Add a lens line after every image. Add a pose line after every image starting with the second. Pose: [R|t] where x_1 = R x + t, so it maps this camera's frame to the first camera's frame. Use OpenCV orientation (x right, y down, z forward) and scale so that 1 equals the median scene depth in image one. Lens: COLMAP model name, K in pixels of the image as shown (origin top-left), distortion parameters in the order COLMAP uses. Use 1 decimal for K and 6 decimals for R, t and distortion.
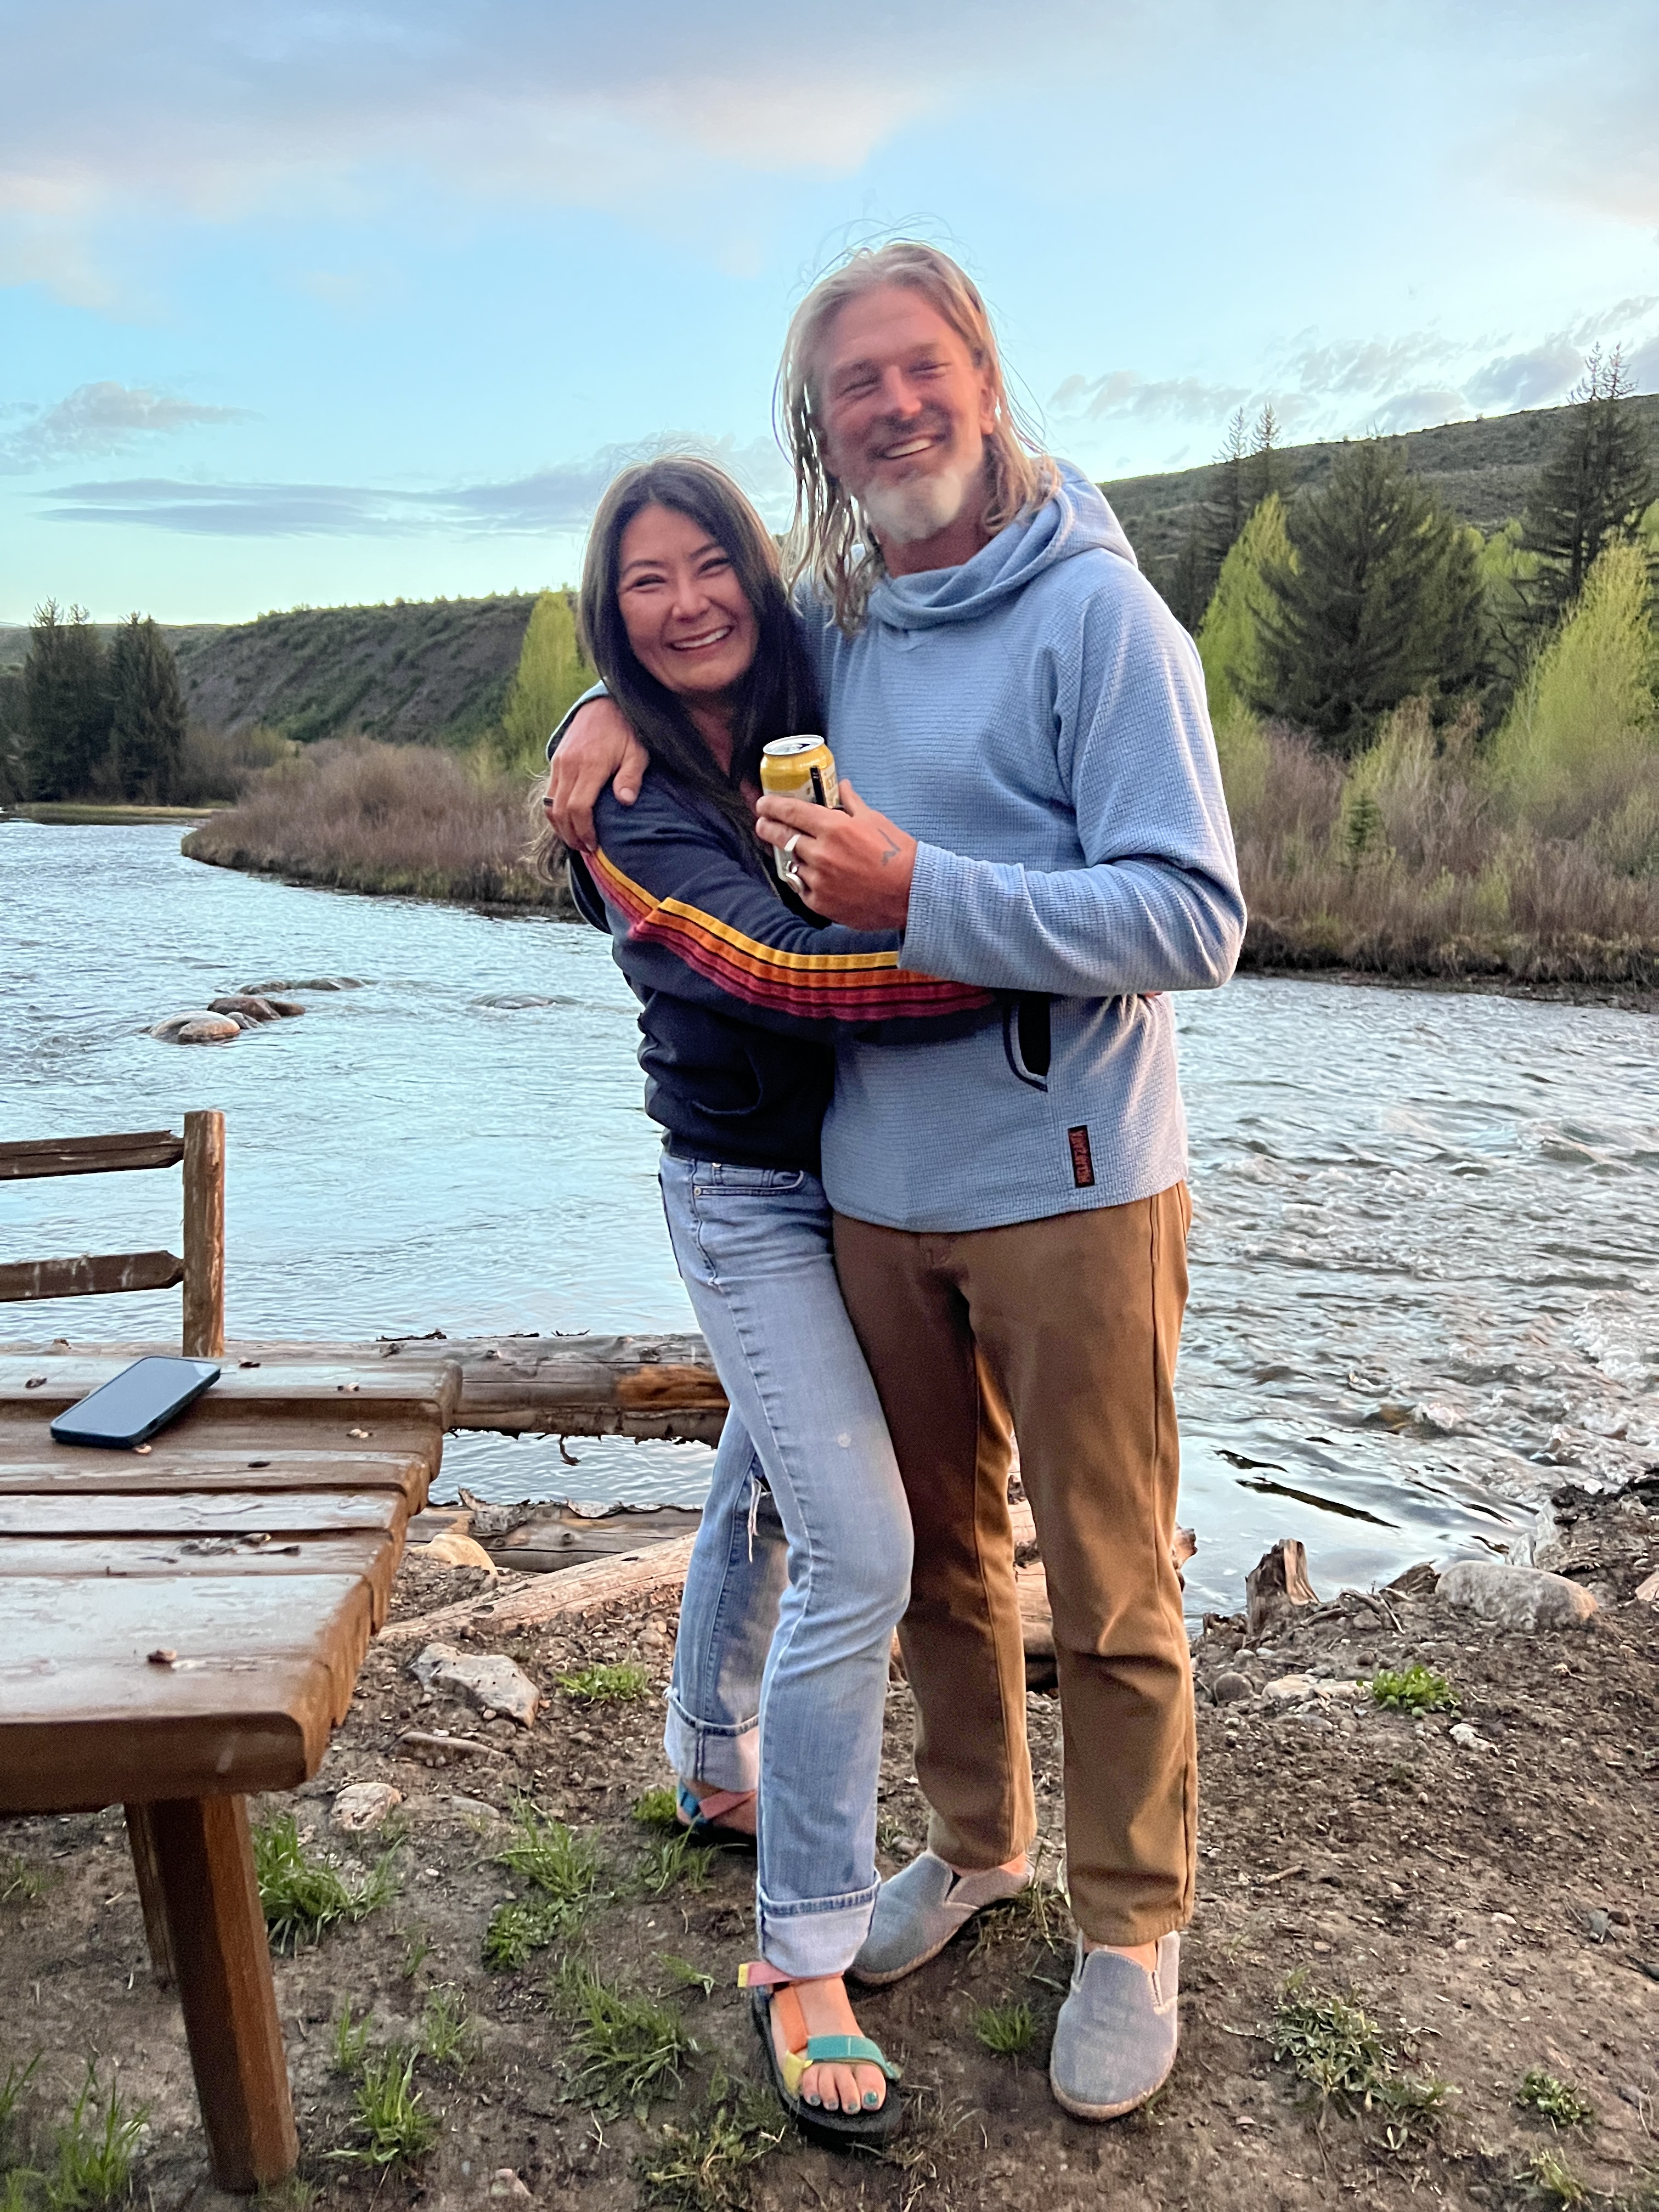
lens RADIAL K [[1594.2, 0, 838.4], [0, 1594.2, 1119.4], [0, 0, 1]] dist [0.059934, -0.067144]
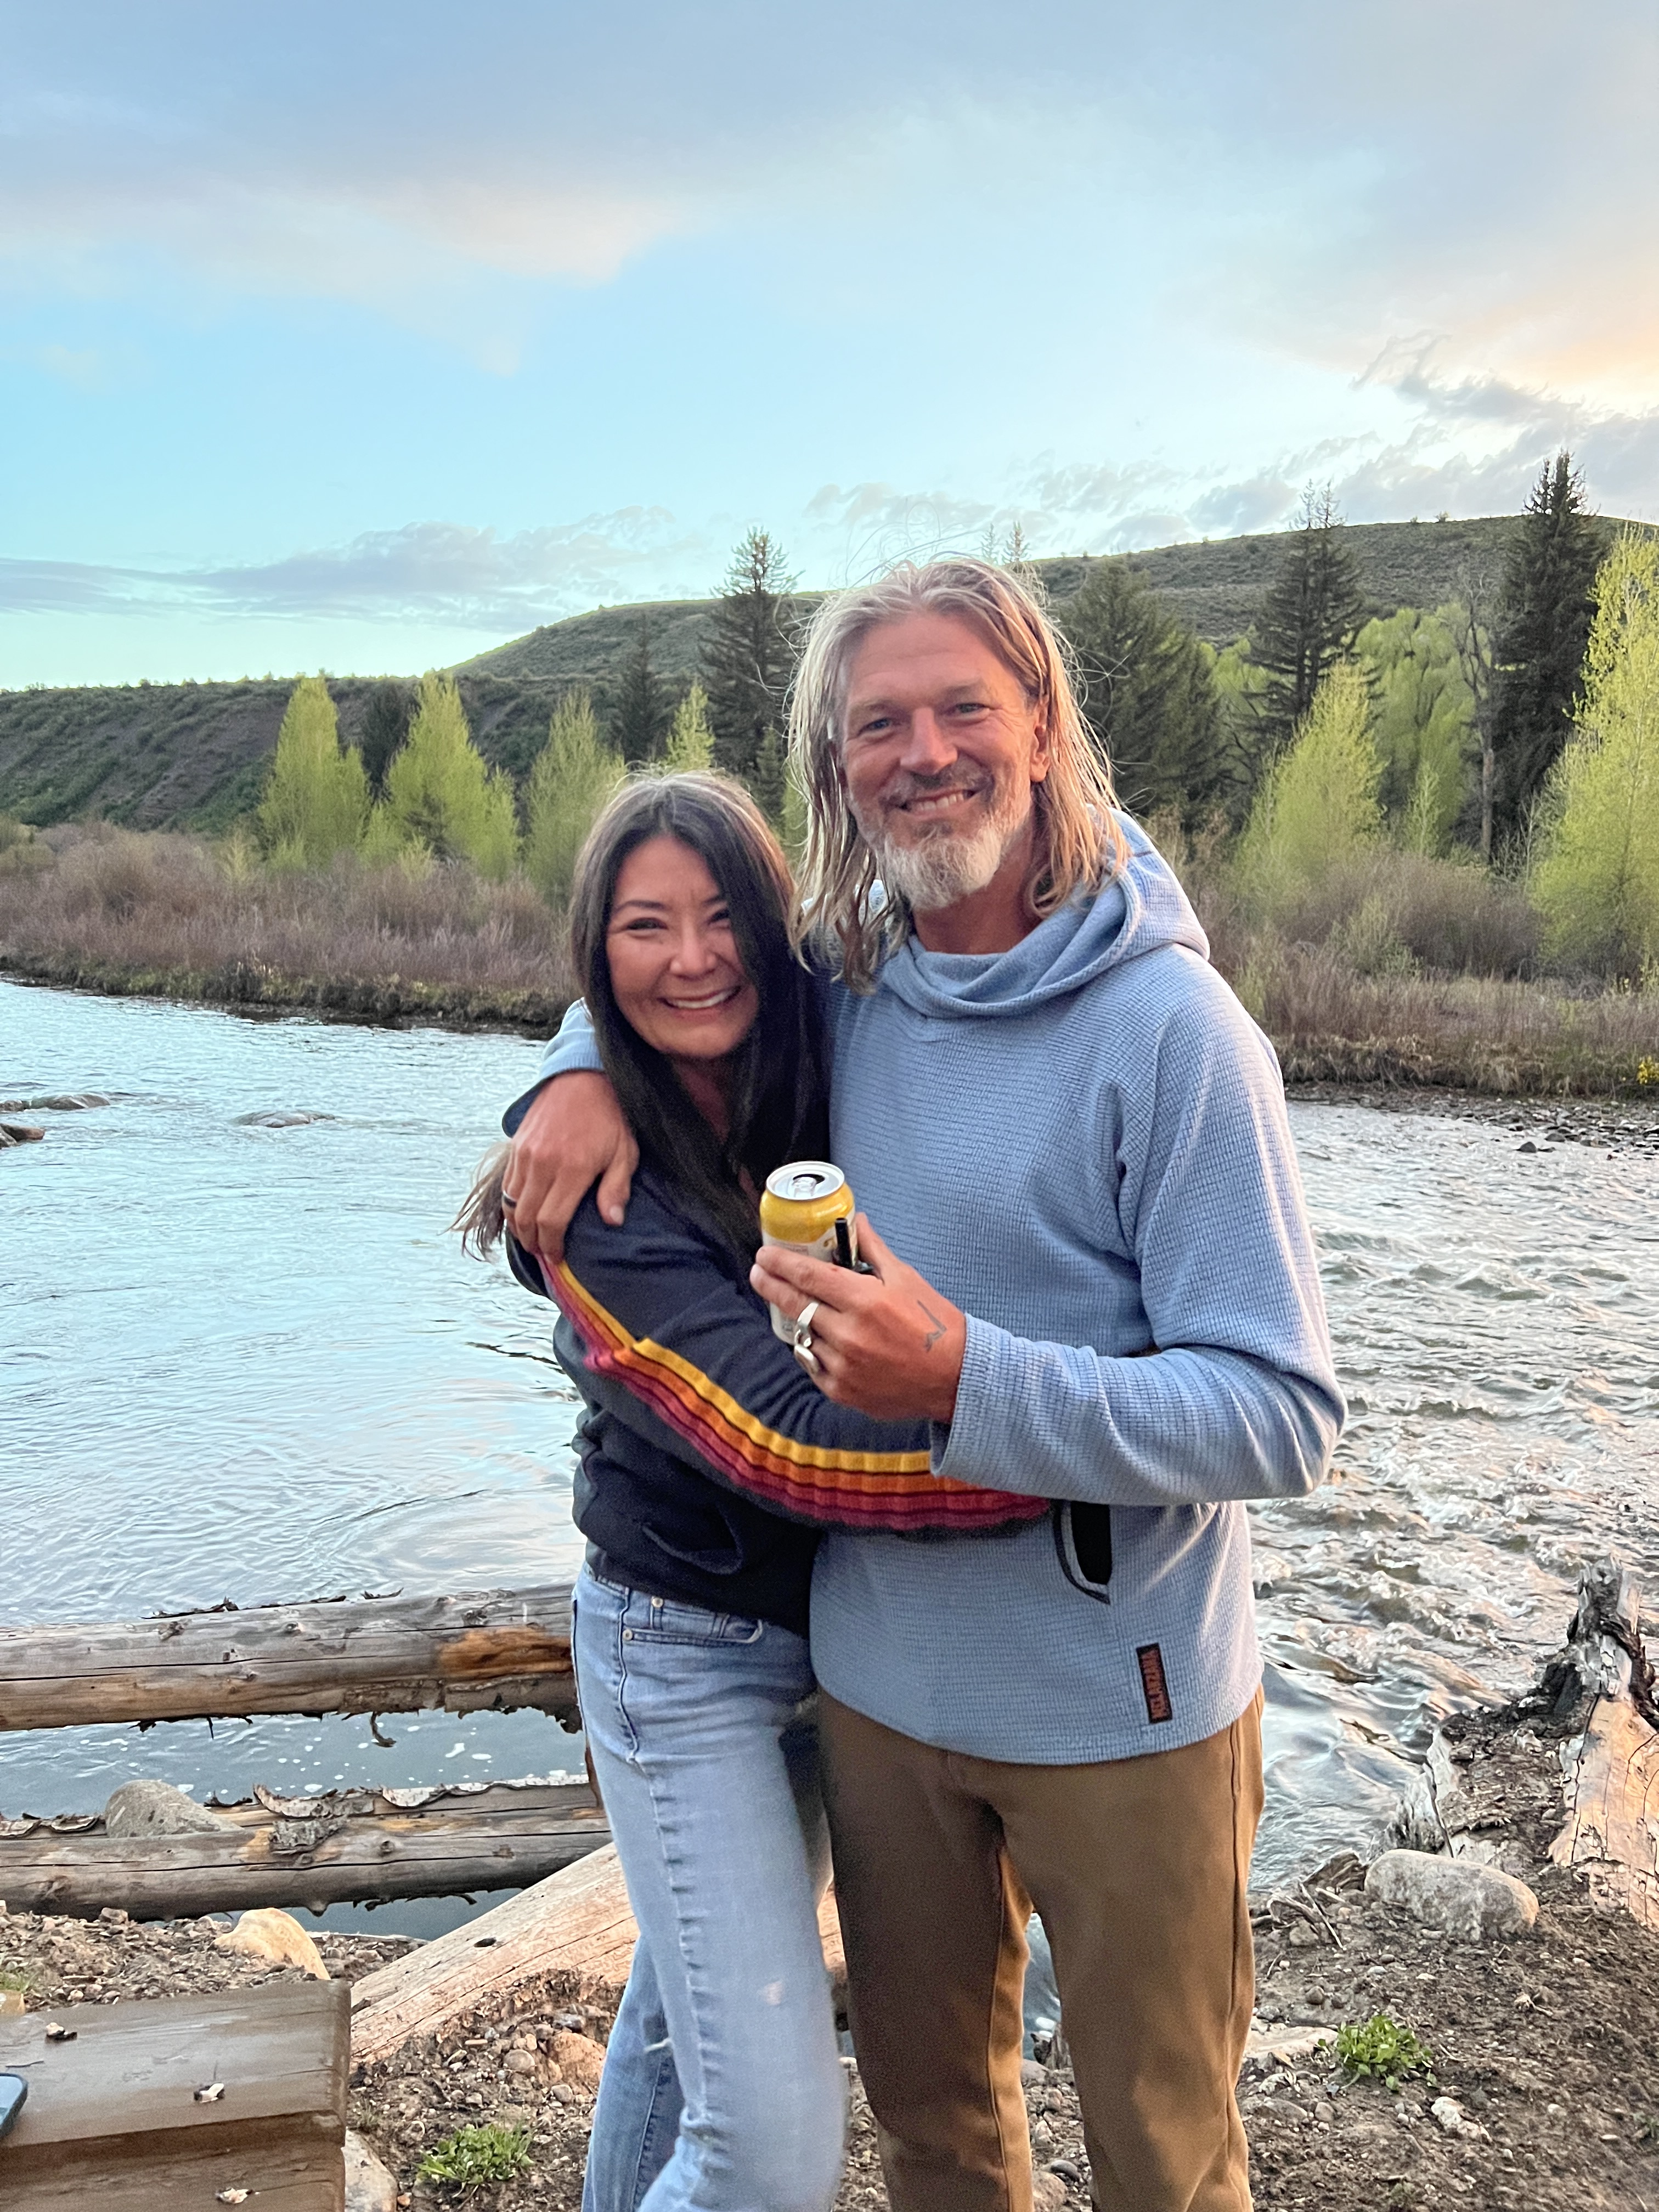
lens RADIAL K [[1596.1, 0, 829.5], [0, 1596.1, 1106.0], [0, 0, 1]] dist [0.059040, -0.084151]
pose [[0.990543, -0.013342, 0.136553, -0.041432], [0.021706, 0.997966, -0.059947, -0.078912], [-0.135475, 0.062344, 0.988817, 0.070005]]
